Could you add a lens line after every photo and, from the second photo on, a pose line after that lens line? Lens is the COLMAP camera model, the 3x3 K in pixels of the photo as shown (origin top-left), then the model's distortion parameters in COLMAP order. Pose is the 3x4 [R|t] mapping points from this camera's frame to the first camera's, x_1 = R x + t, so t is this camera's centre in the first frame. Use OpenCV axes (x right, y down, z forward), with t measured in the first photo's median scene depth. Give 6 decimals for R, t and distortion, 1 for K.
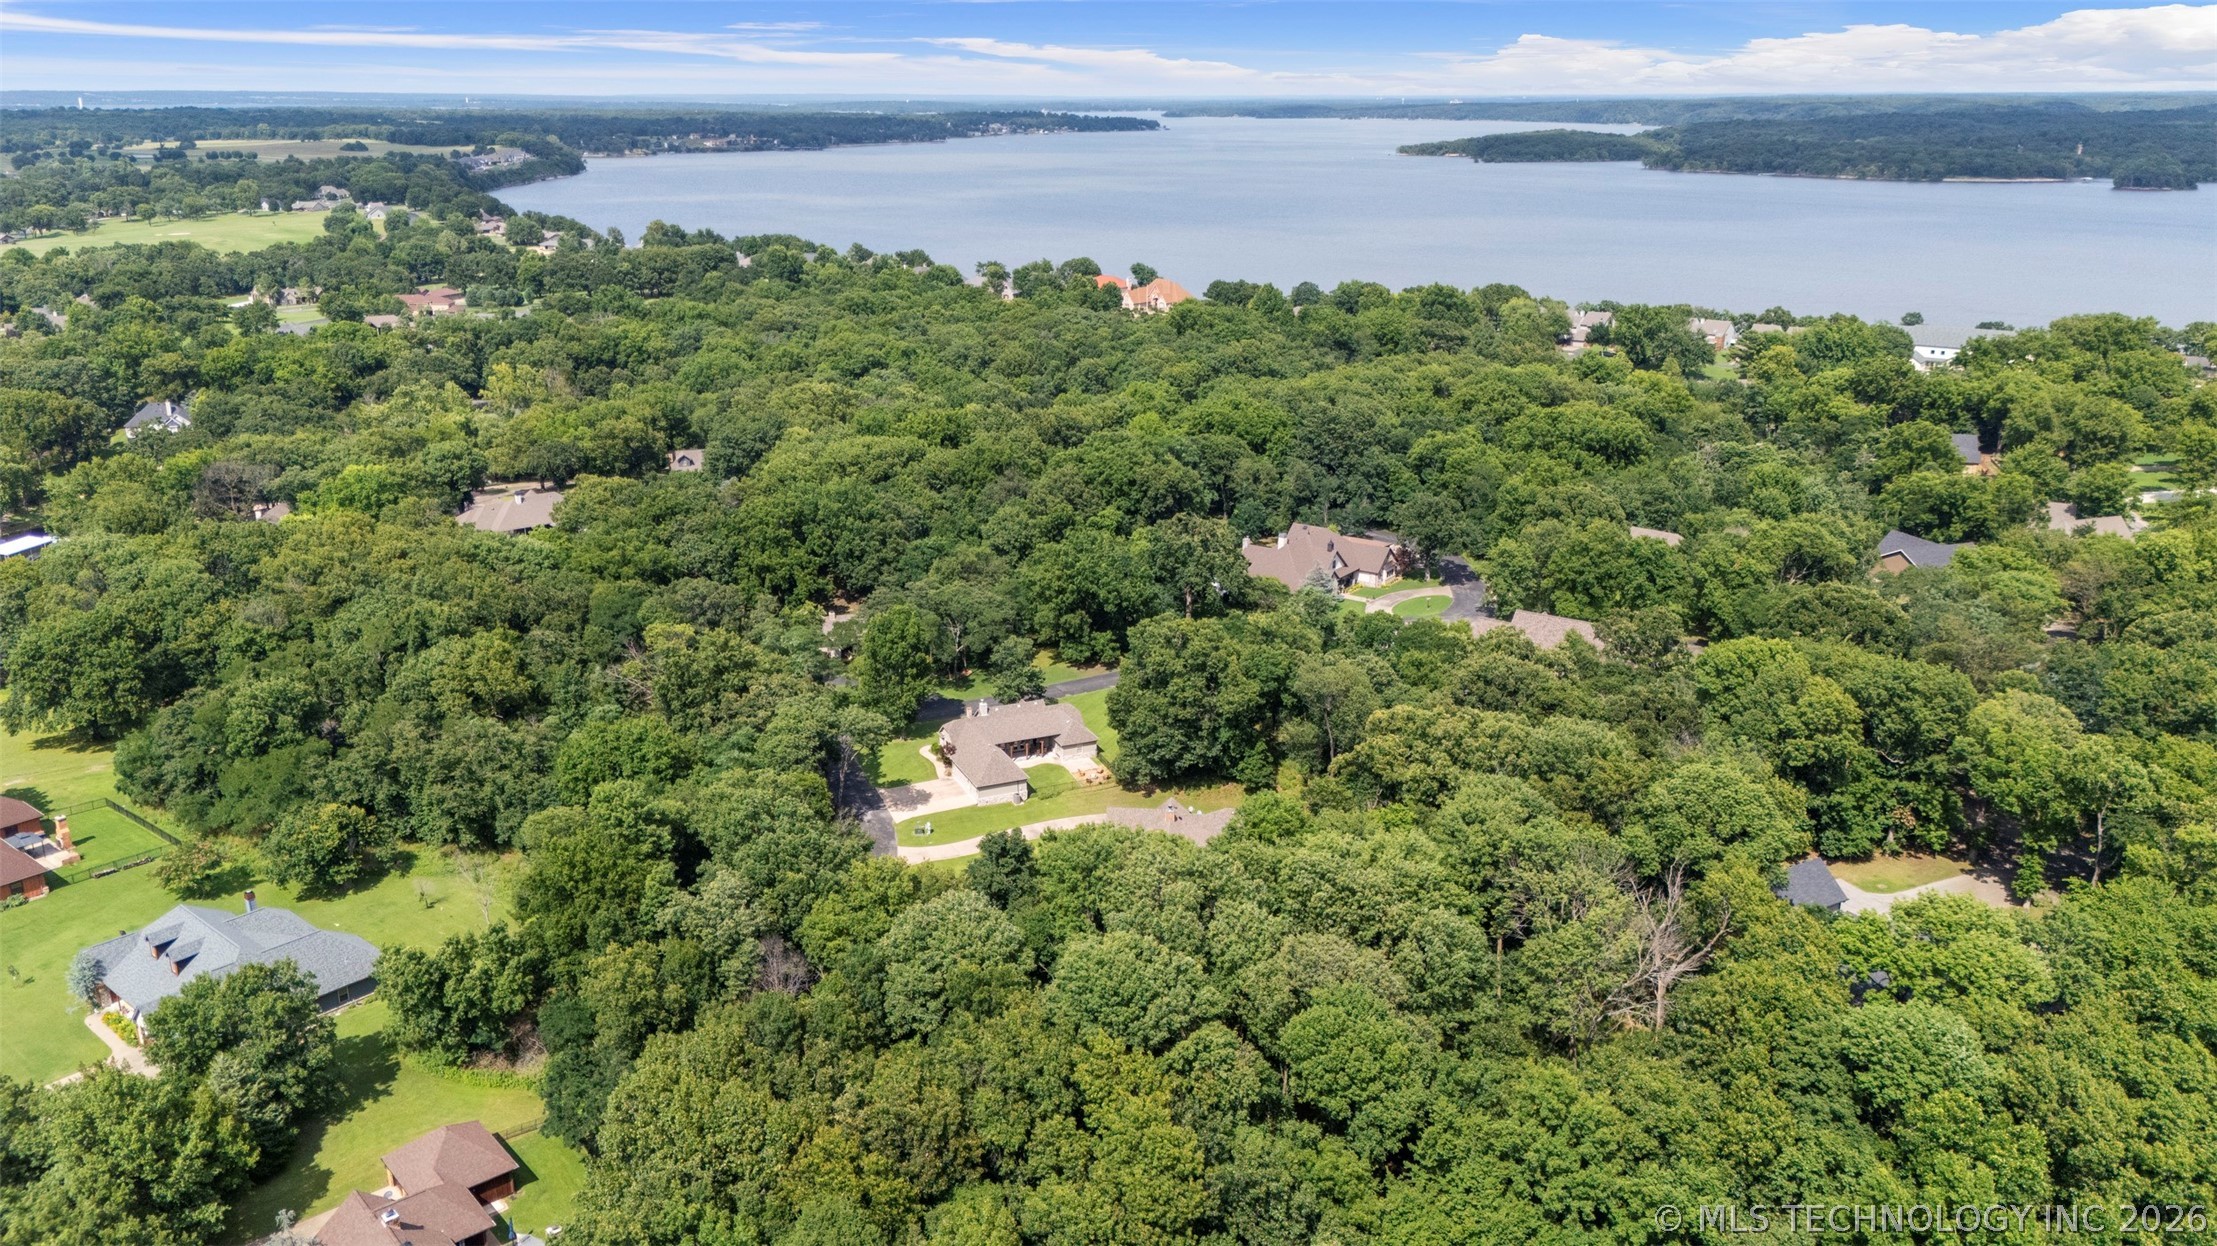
lens RADIAL K [[1759.3, 0, 1112.0], [0, 1759.3, 627.0], [0, 0, 1]] dist [0.018341, -0.021596]
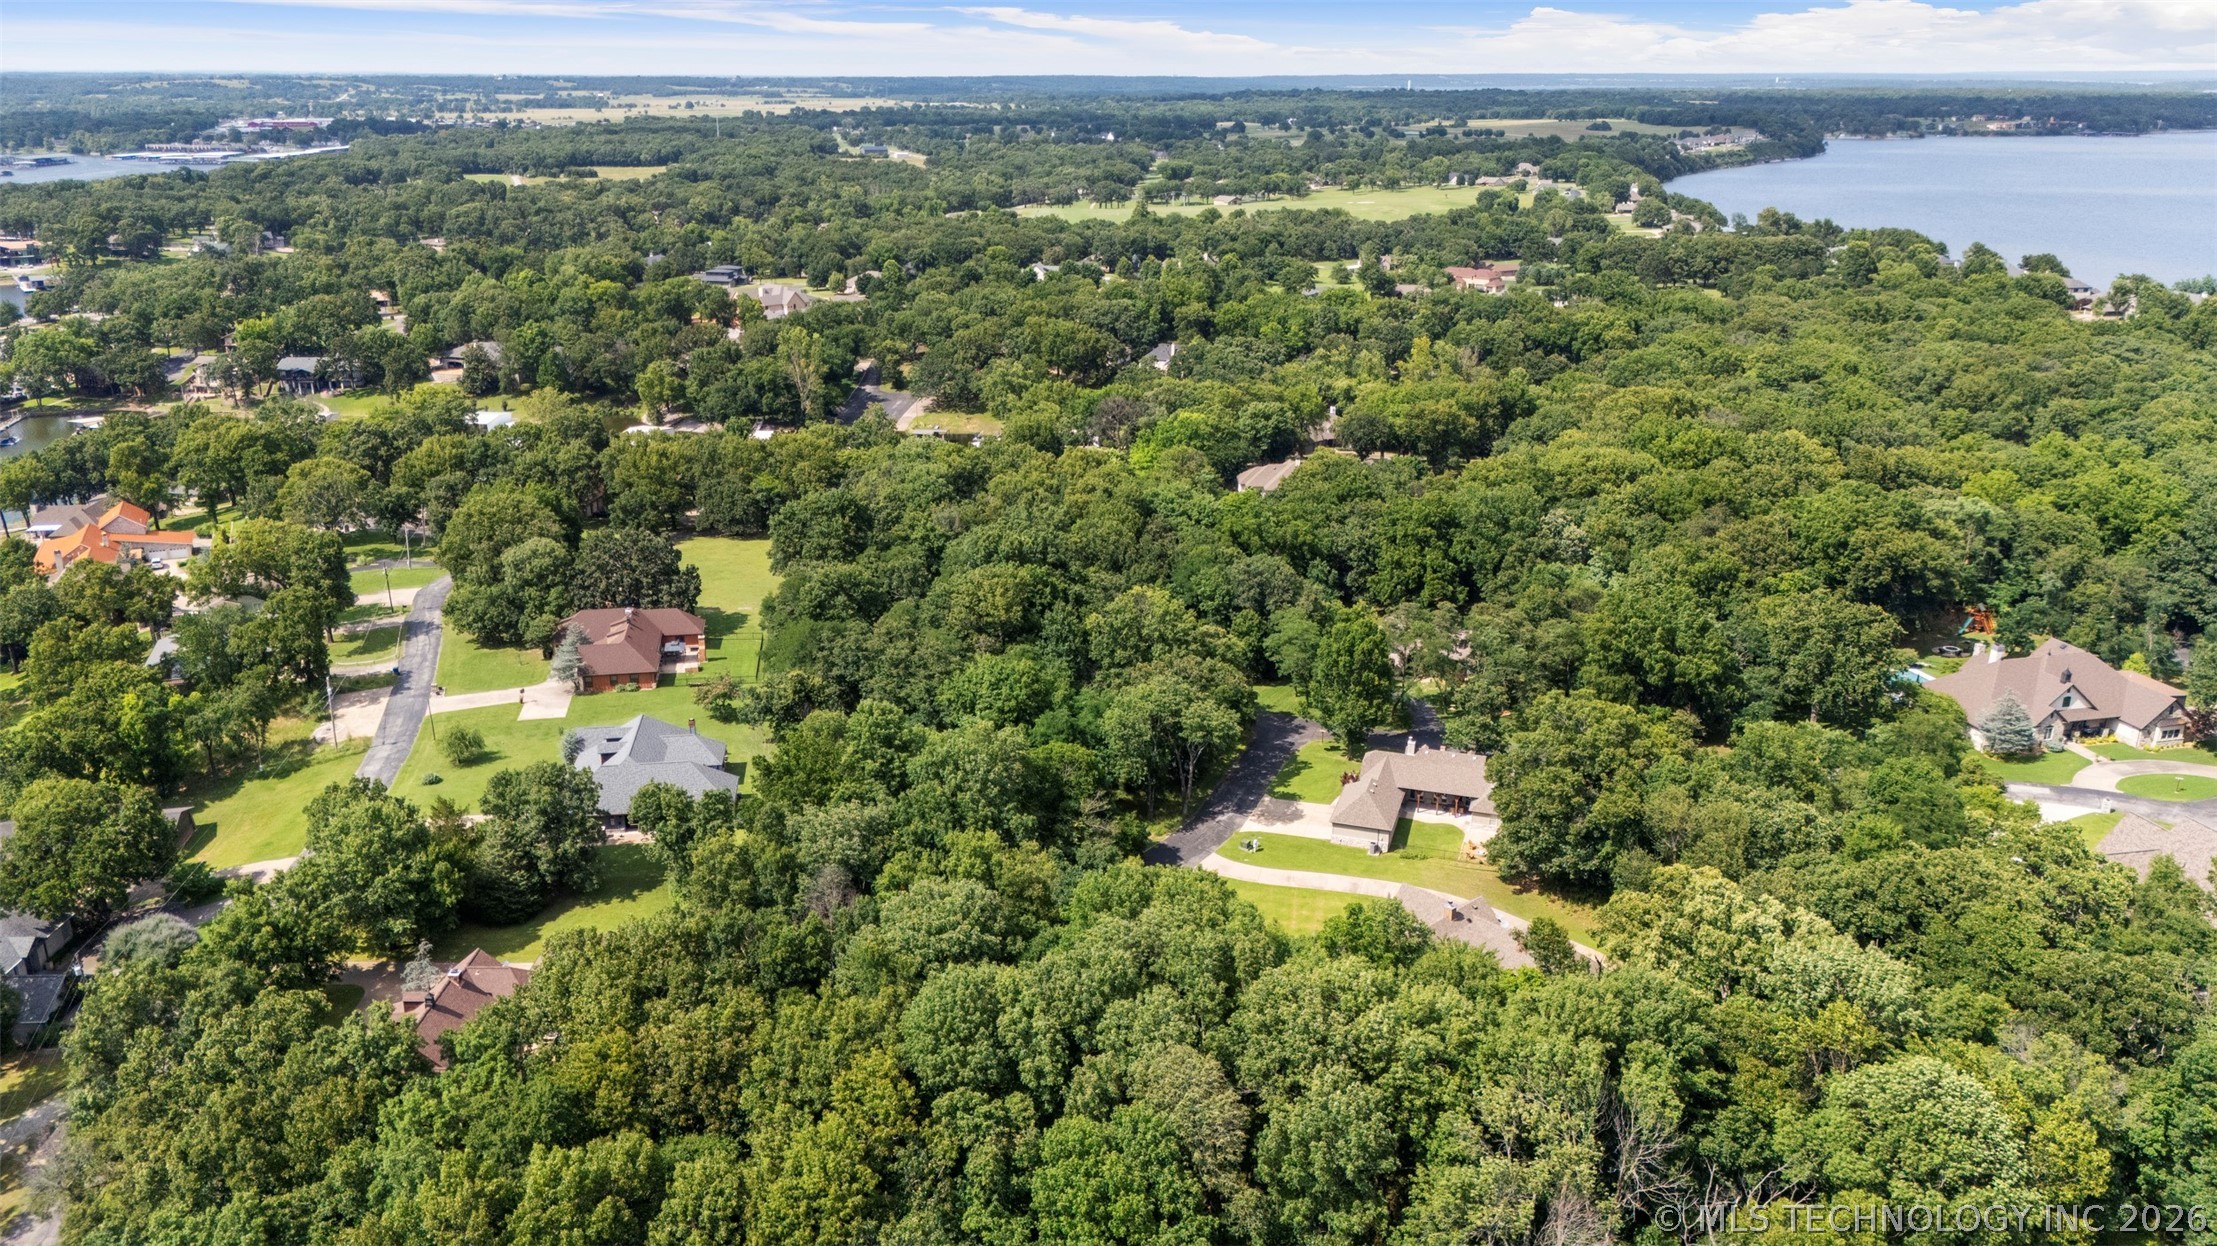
lens RADIAL K [[1759.3, 0, 1109.9], [0, 1759.3, 619.1], [0, 0, 1]] dist [0.018341, -0.021596]
pose [[0.702515, 0.202438, -0.682269, 0.165729], [-0.198365, 0.976396, 0.085458, -0.025527], [0.683465, 0.075302, 0.726089, 0.088833]]
